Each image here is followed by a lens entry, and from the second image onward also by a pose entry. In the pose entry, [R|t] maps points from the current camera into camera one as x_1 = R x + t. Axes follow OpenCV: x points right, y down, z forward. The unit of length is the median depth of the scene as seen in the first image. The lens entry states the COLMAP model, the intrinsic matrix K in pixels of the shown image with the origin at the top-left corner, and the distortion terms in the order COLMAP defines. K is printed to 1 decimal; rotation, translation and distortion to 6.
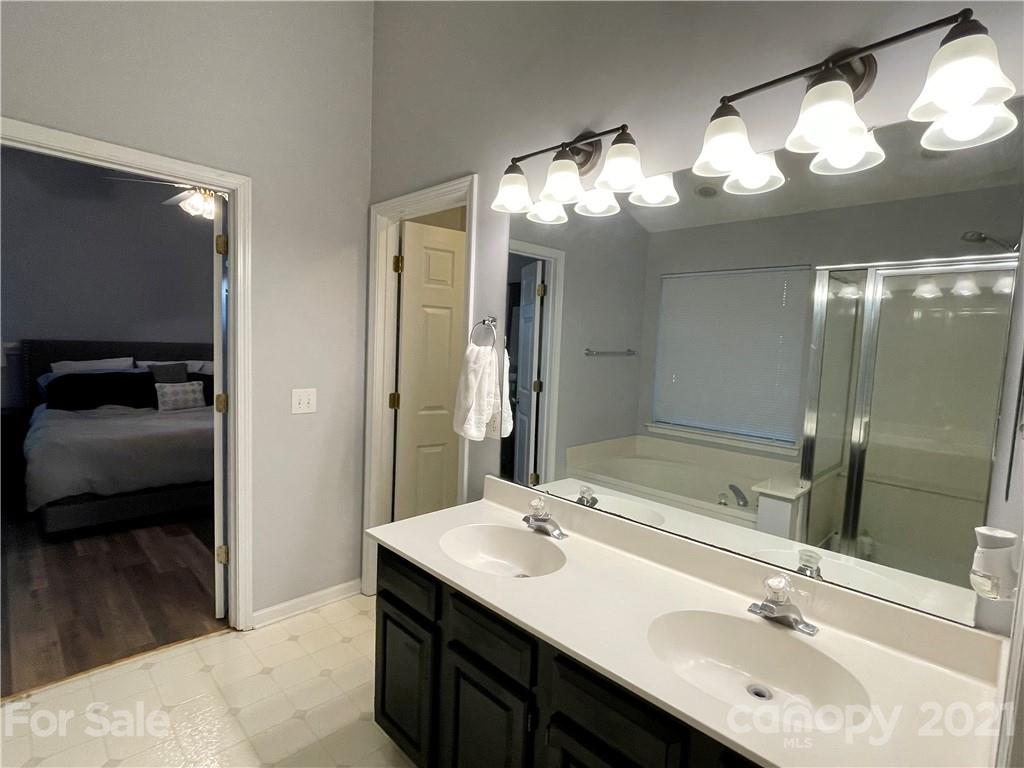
lens RADIAL K [[512.8, 0, 512.0], [0, 512.8, 384.0], [0, 0, 1]] dist [-0.000505, -0.000921]
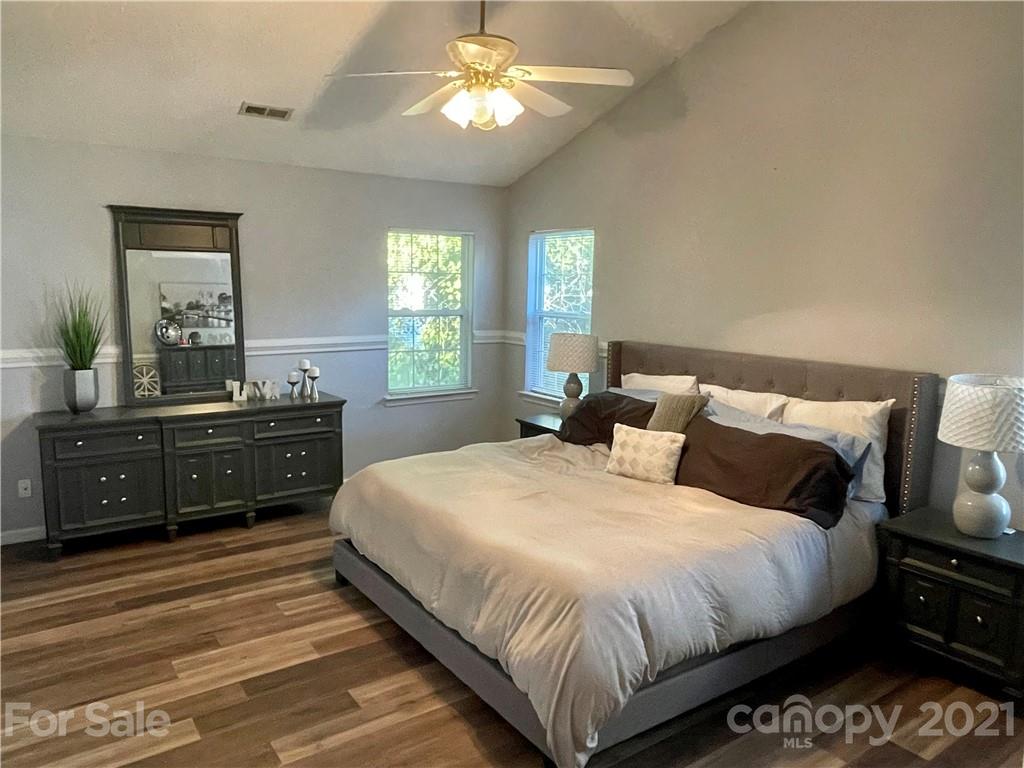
lens RADIAL K [[708.4, 0, 512.0], [0, 708.4, 384.0], [0, 0, 1]] dist [-0.009272, -0.005214]
pose [[-0.169385, 0.088624, -0.981557, 0.119620], [-0.108879, 0.988170, 0.108010, -0.119774], [0.979517, 0.125166, -0.157732, 1.006207]]
